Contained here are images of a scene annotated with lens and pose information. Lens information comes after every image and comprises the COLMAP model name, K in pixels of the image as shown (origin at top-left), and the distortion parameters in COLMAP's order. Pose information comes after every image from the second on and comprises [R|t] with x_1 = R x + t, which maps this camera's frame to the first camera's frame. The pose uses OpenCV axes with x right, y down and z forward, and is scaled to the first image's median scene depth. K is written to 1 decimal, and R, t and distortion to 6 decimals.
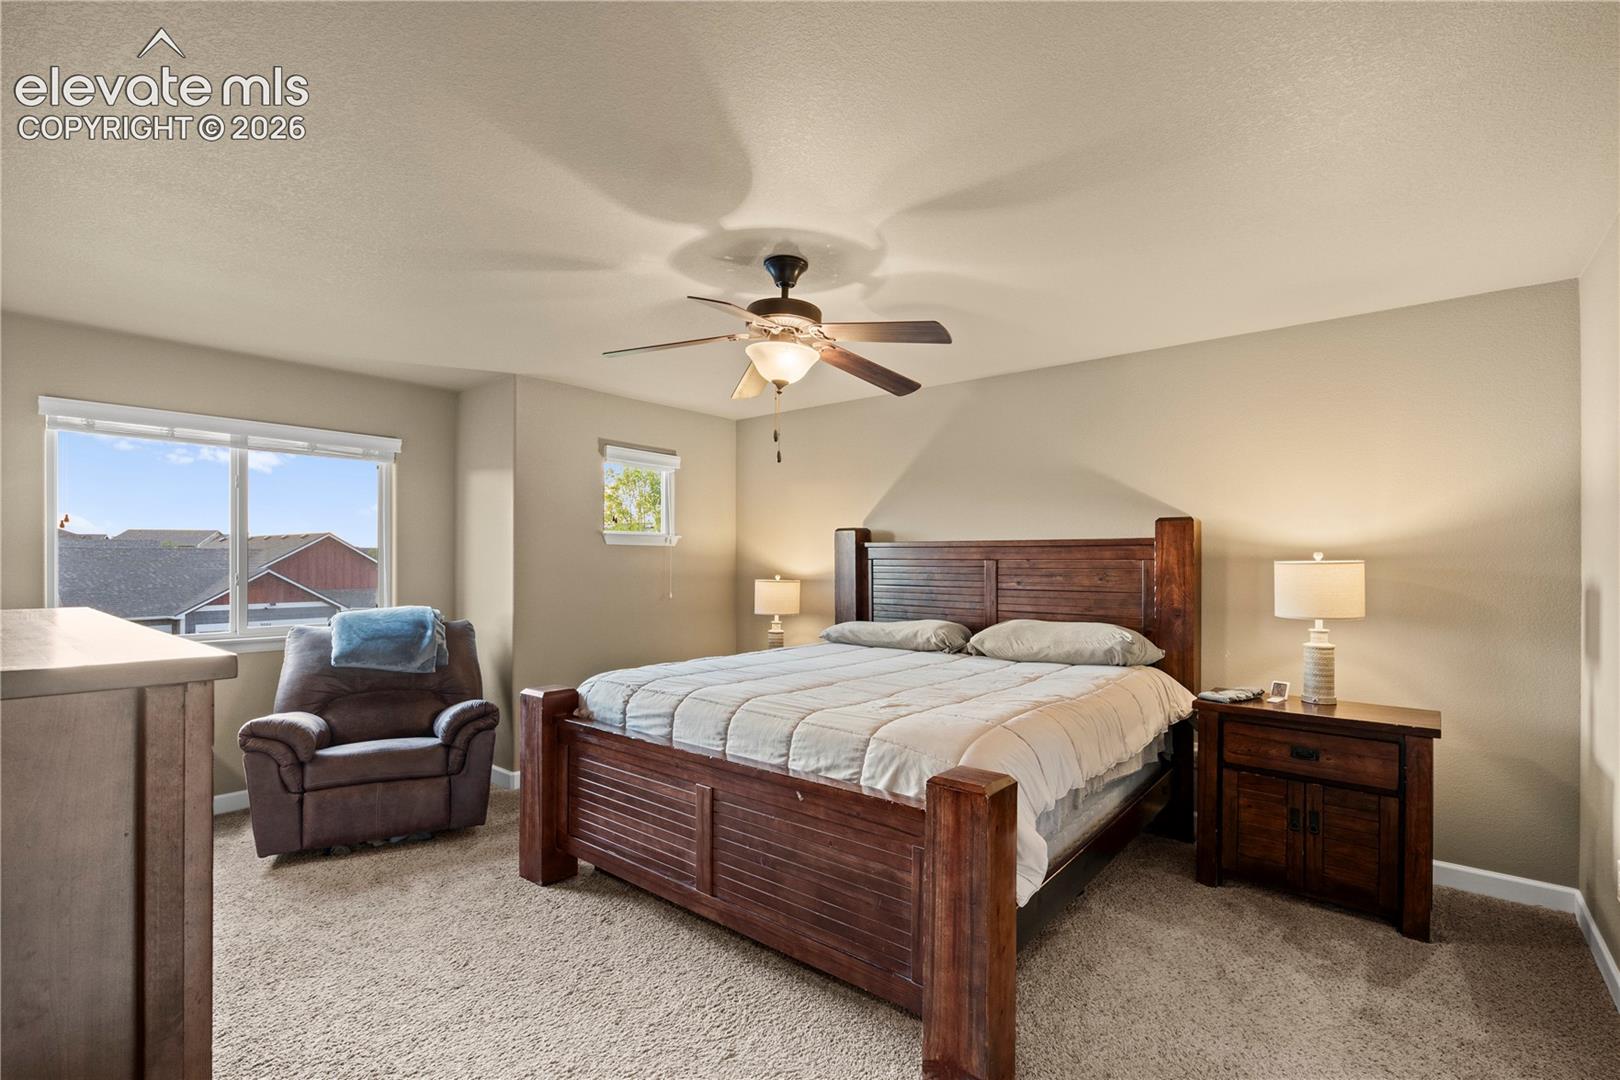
lens RADIAL K [[736.6, 0, 807.5], [0, 736.6, 552.6], [0, 0, 1]] dist [-0.002368, 0.000406]
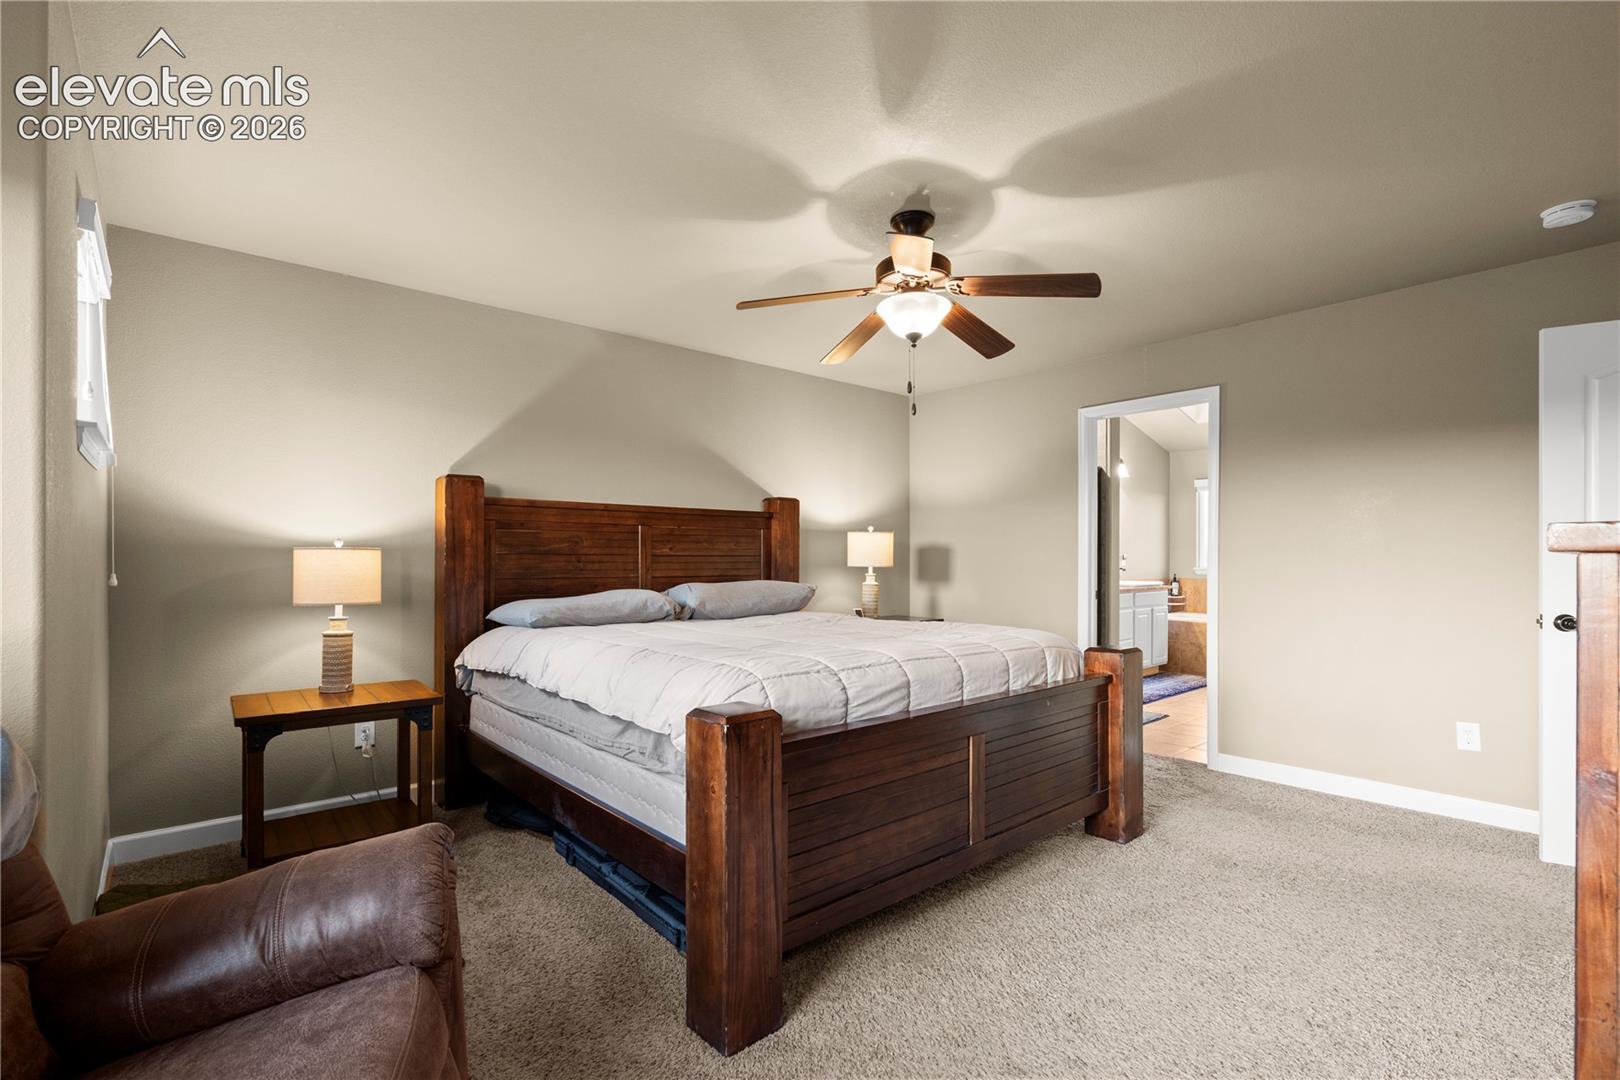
lens RADIAL K [[736.6, 0, 814.5], [0, 736.6, 545.0], [0, 0, 1]] dist [-0.002368, 0.000406]
pose [[0.159393, 0.015941, 0.987086, -1.004175], [-0.011308, 0.999834, -0.014320, 0.069422], [-0.987150, -0.008879, 0.159547, 0.926570]]
